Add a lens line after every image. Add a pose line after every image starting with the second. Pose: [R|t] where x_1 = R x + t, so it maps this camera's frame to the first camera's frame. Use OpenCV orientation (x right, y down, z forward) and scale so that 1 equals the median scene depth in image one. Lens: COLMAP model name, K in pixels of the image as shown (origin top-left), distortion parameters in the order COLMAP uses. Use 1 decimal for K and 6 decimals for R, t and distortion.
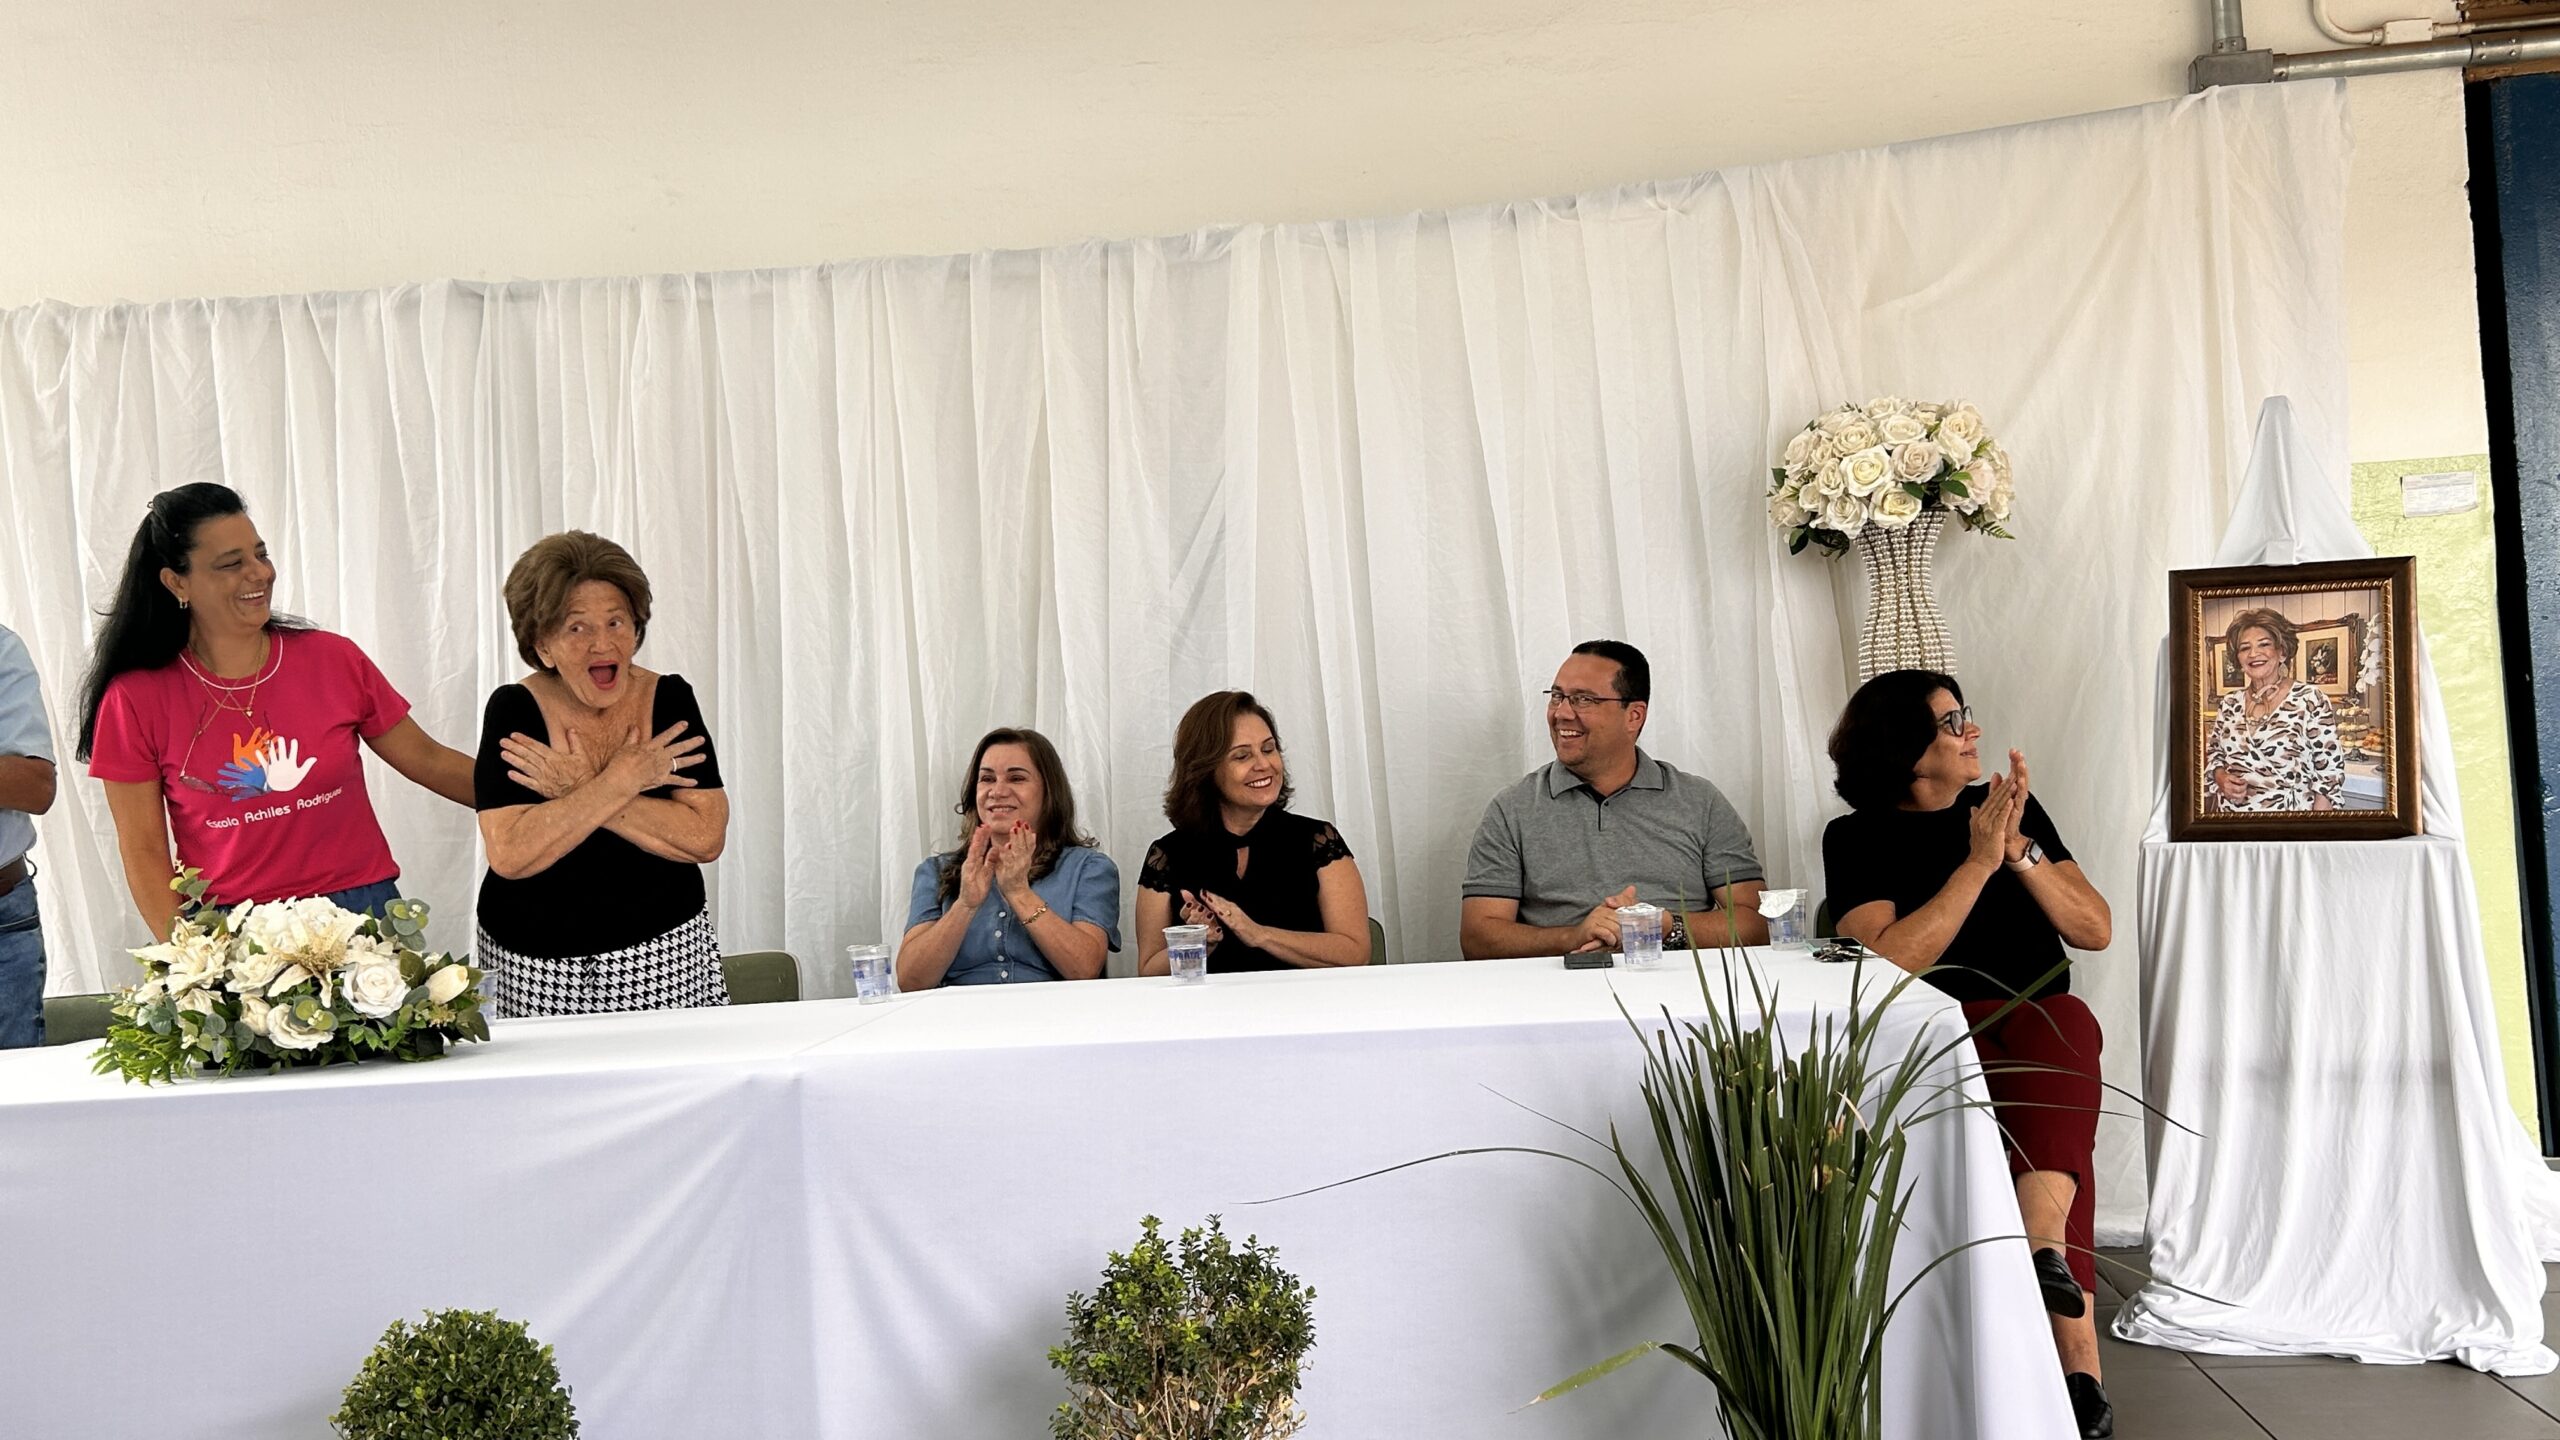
lens RADIAL K [[2284.5, 0, 1270.5], [0, 2284.5, 726.0], [0, 0, 1]] dist [0.118256, -0.265786]
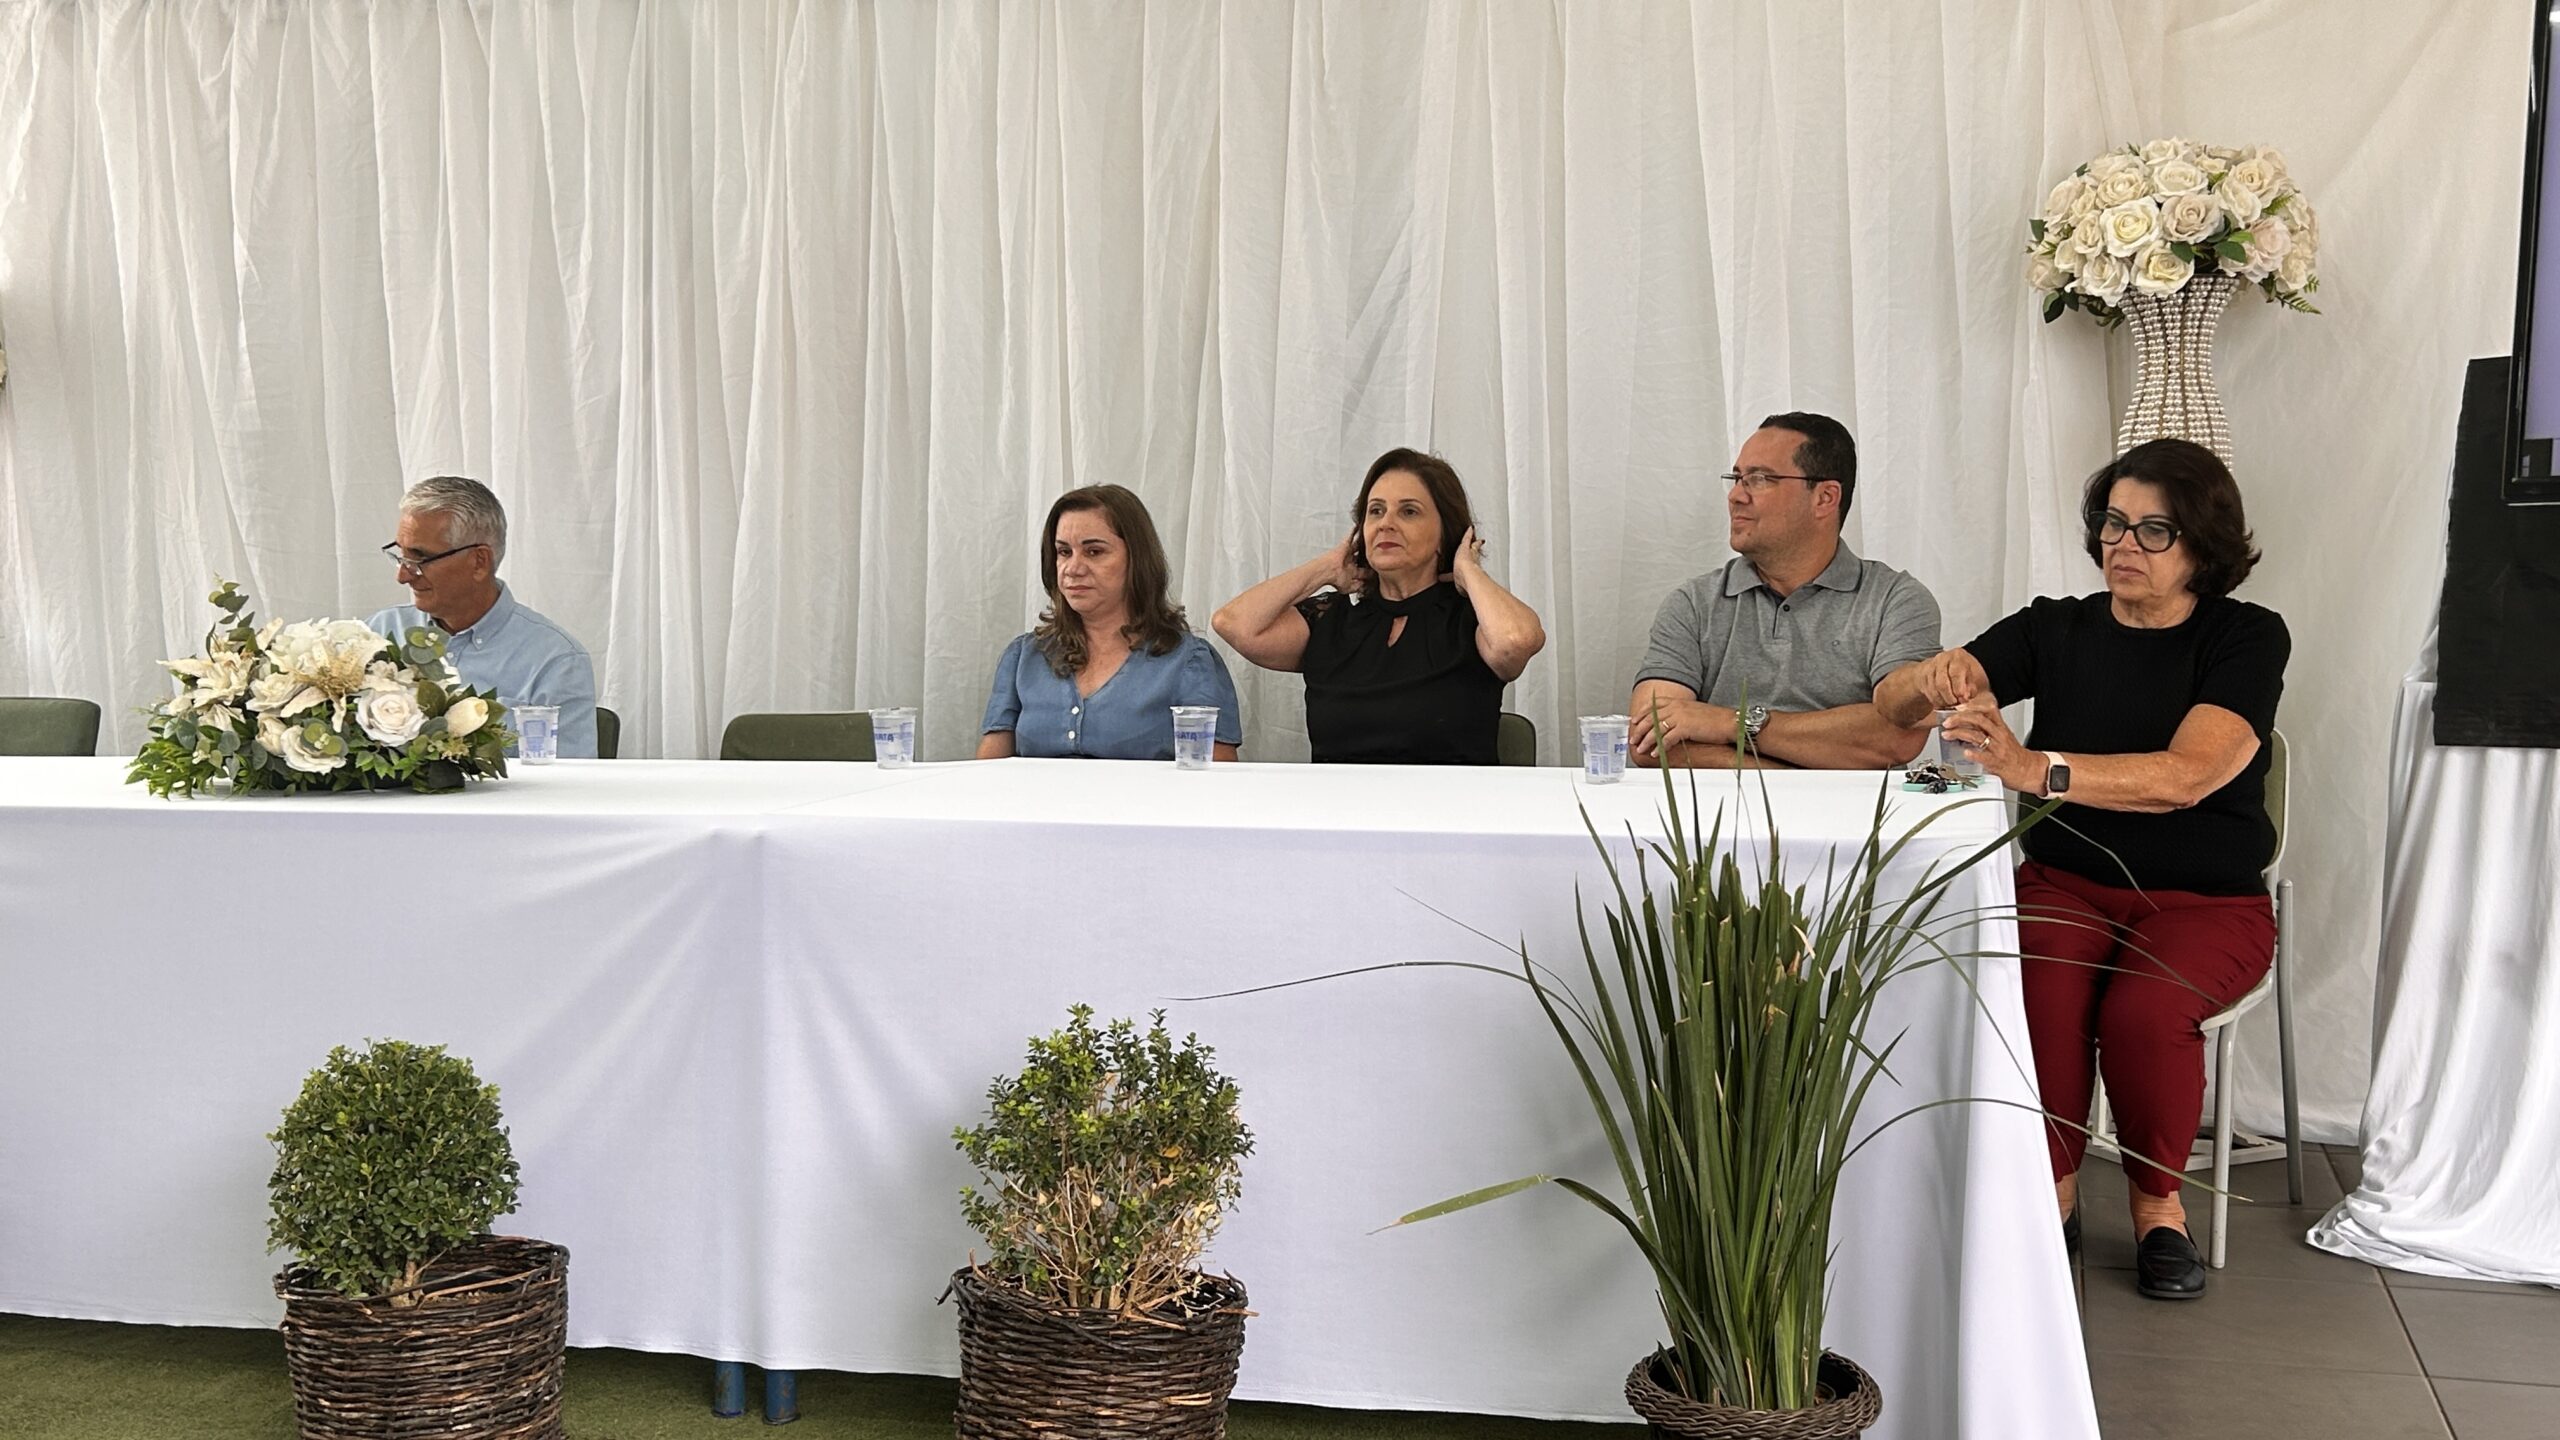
lens RADIAL K [[2602.9, 0, 1286.0], [0, 2602.9, 716.4], [0, 0, 1]] dist [0.171071, -0.491967]
pose [[0.985193, 0.063102, -0.159414, 0.147508], [-0.049095, 0.994701, 0.090328, -0.004769], [0.164269, -0.081164, 0.983071, -0.027400]]
